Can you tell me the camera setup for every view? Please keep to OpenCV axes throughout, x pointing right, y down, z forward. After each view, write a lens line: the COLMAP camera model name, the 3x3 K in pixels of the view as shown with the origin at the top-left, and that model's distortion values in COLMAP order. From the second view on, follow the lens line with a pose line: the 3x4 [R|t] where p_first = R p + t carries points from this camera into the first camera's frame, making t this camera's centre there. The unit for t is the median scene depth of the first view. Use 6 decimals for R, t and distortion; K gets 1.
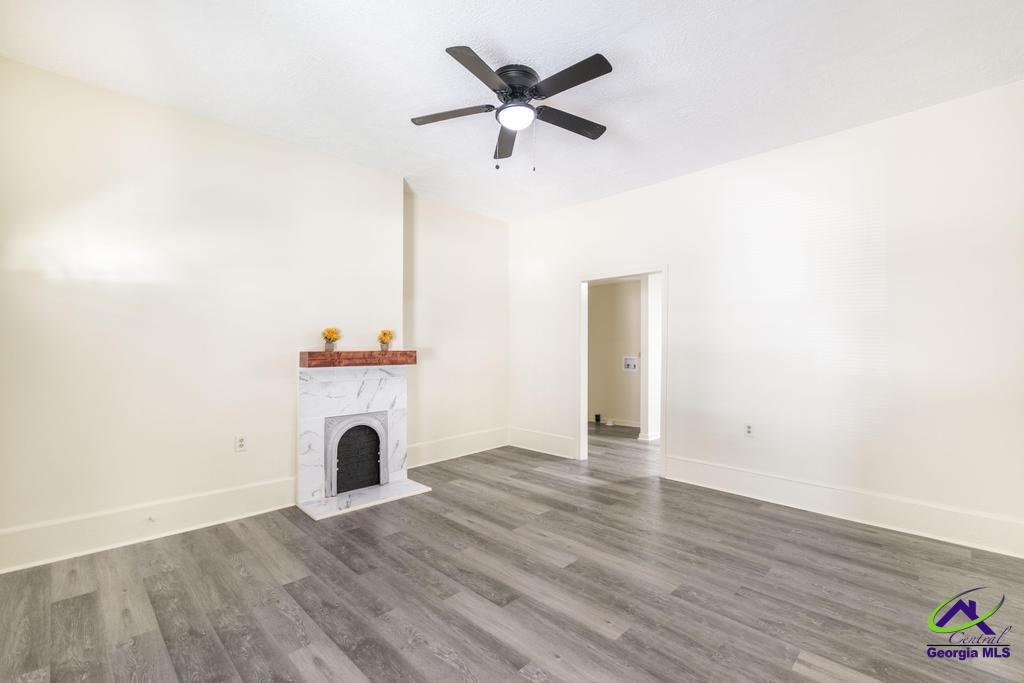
lens RADIAL K [[451.9, 0, 524.1], [0, 451.9, 342.7], [0, 0, 1]] dist [-0.002038, -0.000409]
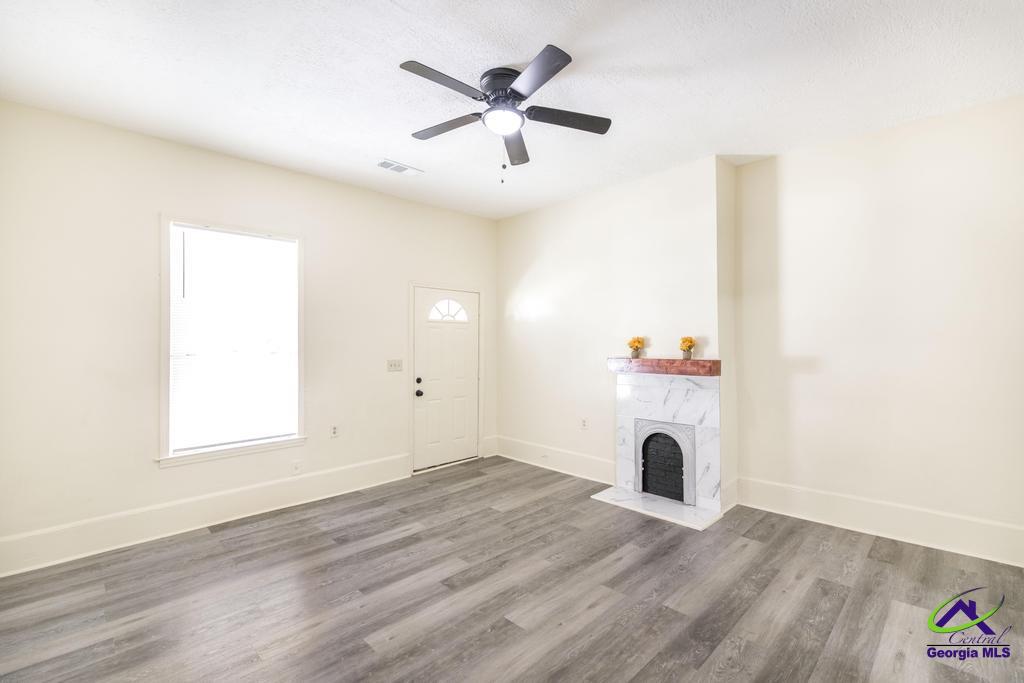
lens RADIAL K [[451.9, 0, 524.1], [0, 451.9, 342.7], [0, 0, 1]] dist [-0.002038, -0.000409]
pose [[-0.007044, -0.006951, -0.999951, 0.727992], [0.006242, 0.999956, -0.006995, -0.013471], [0.999956, -0.006291, -0.007001, 0.802710]]
